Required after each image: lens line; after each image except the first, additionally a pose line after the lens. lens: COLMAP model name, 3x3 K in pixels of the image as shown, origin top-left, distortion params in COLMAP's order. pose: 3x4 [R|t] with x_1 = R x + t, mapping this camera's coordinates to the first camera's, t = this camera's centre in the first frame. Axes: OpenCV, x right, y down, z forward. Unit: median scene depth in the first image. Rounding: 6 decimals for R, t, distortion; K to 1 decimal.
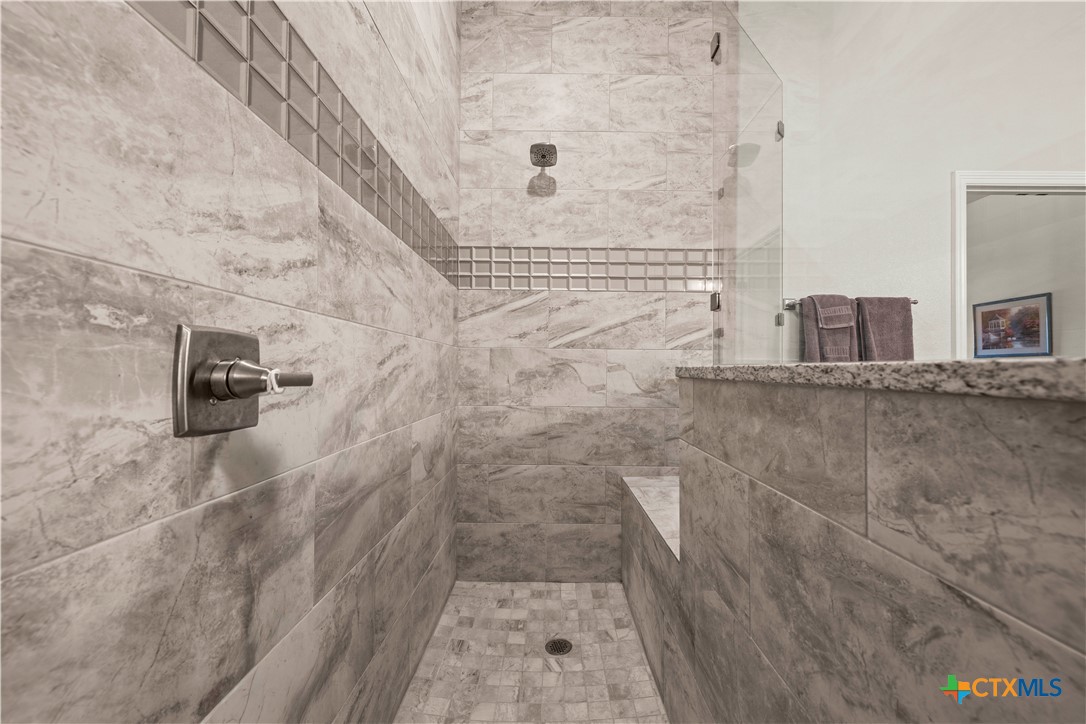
lens RADIAL K [[426.9, 0, 542.4], [0, 426.9, 354.9], [0, 0, 1]] dist [-0.000791, 0.000062]
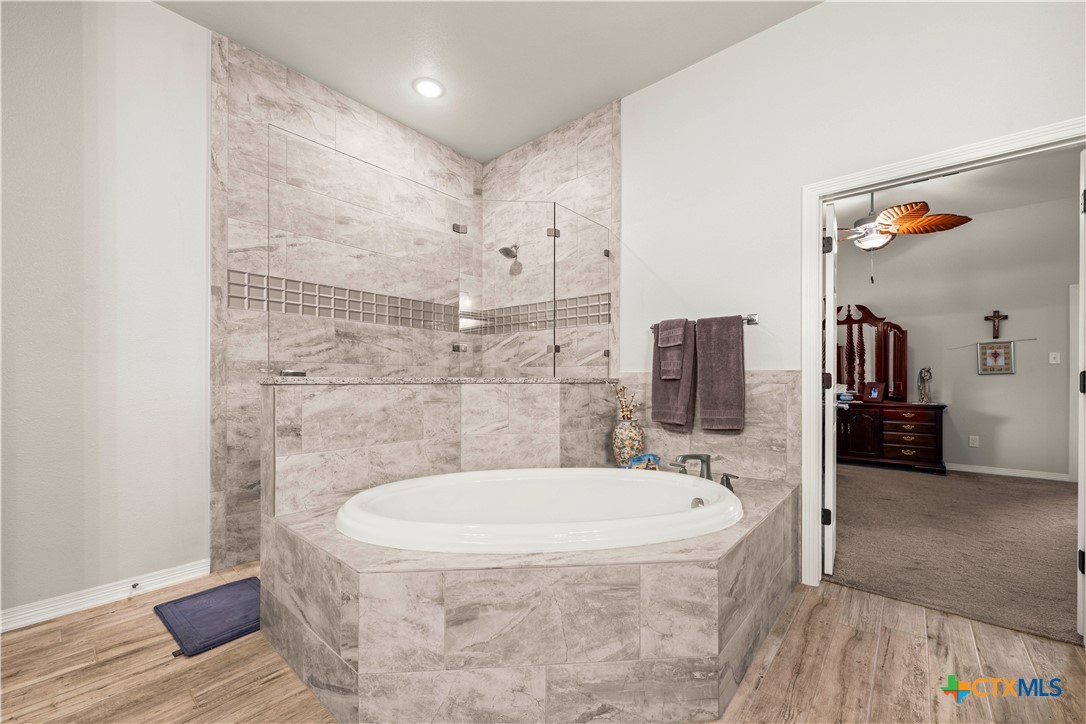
lens RADIAL K [[431.1, 0, 547.4], [0, 431.1, 363.8], [0, 0, 1]] dist [0.000100, 0.000623]
pose [[0.766604, -0.028510, -0.641487, 1.161190], [0.024768, 0.999583, -0.014826, -0.000984], [0.641643, -0.004523, 0.766990, -0.202926]]
